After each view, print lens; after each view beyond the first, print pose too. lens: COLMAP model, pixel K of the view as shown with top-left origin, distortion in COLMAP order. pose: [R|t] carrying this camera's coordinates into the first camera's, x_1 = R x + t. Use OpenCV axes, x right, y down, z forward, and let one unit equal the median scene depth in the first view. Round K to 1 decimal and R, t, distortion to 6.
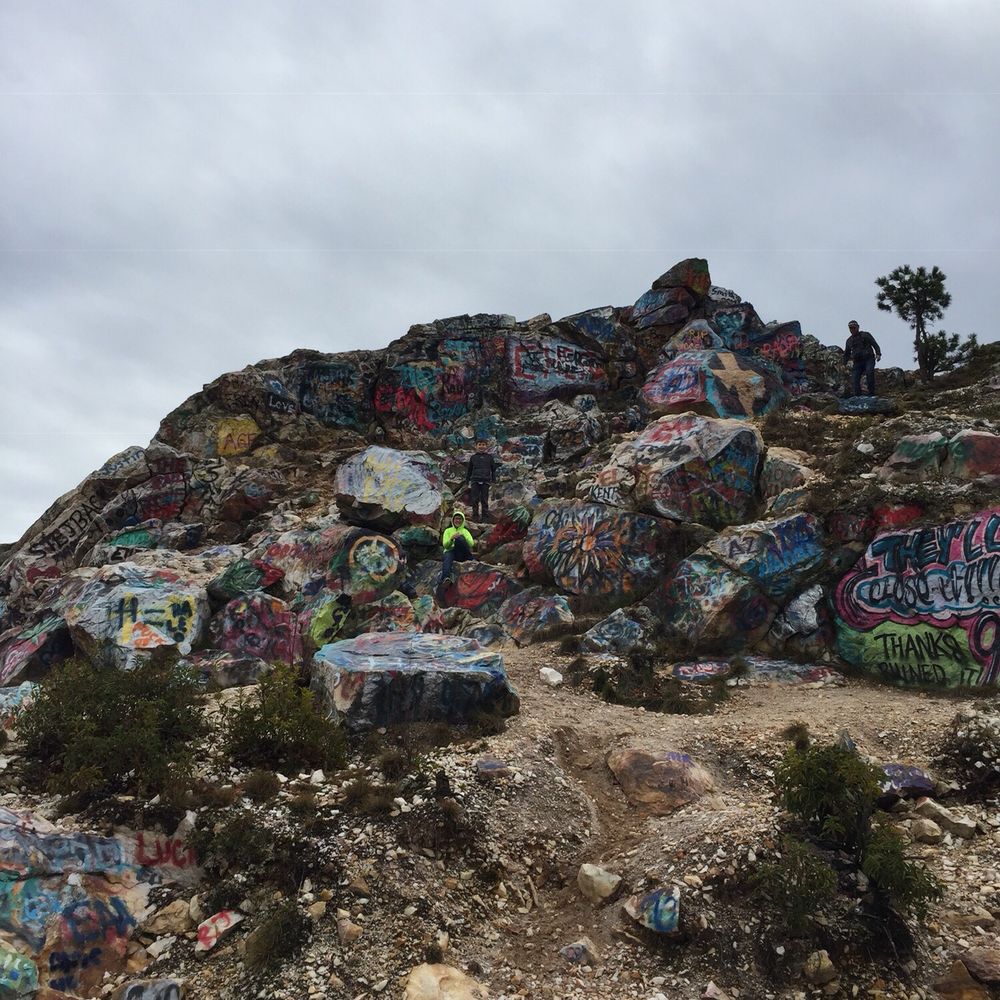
lens RADIAL K [[1122.2, 0, 500.0], [0, 1122.2, 500.0], [0, 0, 1]] dist [0.040278, -0.027666]
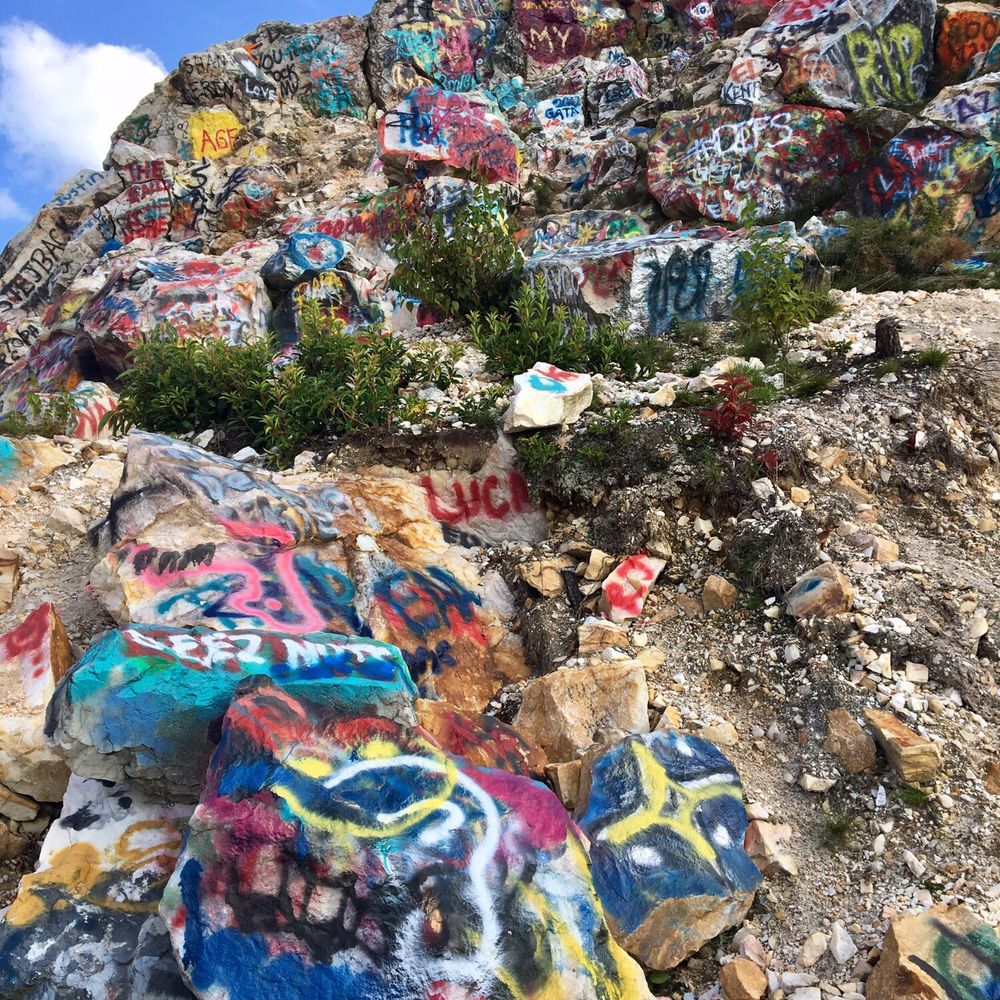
lens RADIAL K [[1122.2, 0, 500.0], [0, 1122.2, 500.0], [0, 0, 1]] dist [0.040278, -0.027666]
pose [[0.989176, -0.138642, 0.048053, -0.113623], [0.126763, 0.972366, 0.196048, 0.071249], [-0.073906, -0.187835, 0.979416, 0.147255]]
